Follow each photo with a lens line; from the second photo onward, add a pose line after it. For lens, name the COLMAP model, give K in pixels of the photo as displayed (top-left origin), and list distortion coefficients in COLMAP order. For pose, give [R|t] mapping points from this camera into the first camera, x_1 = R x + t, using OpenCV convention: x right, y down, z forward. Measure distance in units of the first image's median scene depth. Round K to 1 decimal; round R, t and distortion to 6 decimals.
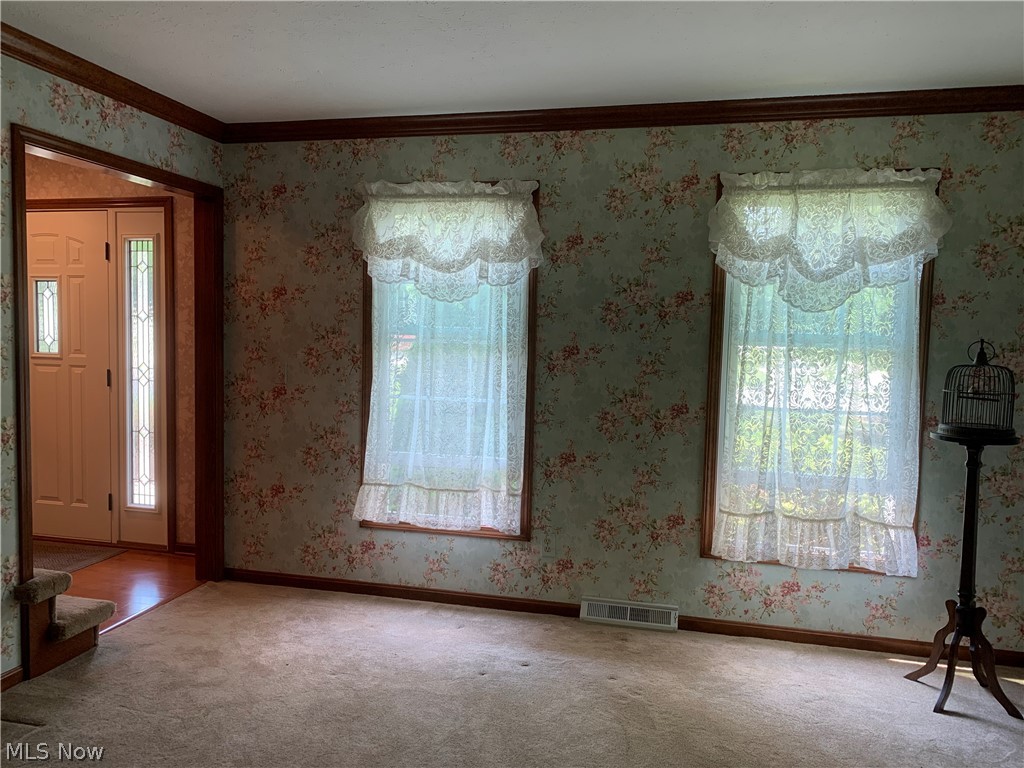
lens RADIAL K [[775.4, 0, 511.1], [0, 775.4, 380.2], [0, 0, 1]] dist [0.039225, -0.042817]
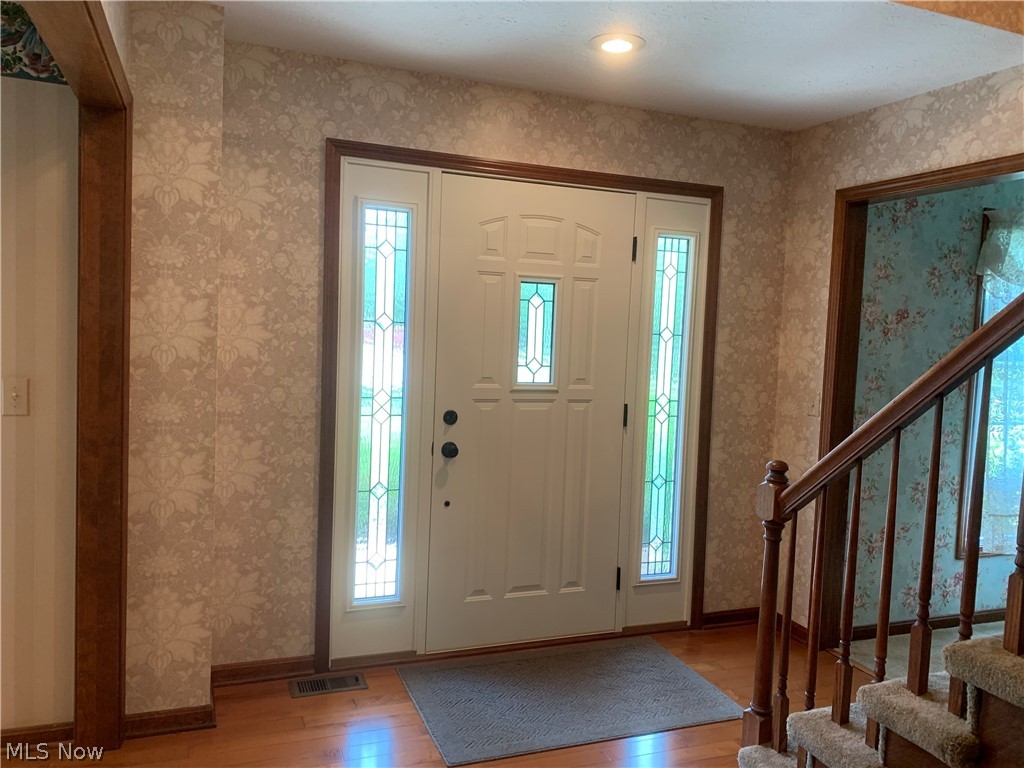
lens RADIAL K [[775.4, 0, 510.3], [0, 775.4, 381.1], [0, 0, 1]] dist [0.039225, -0.042817]
pose [[0.817979, -0.024285, 0.574736, -1.039819], [0.014718, 0.999665, 0.021293, -0.053920], [-0.575060, -0.008959, 0.818062, 0.448606]]
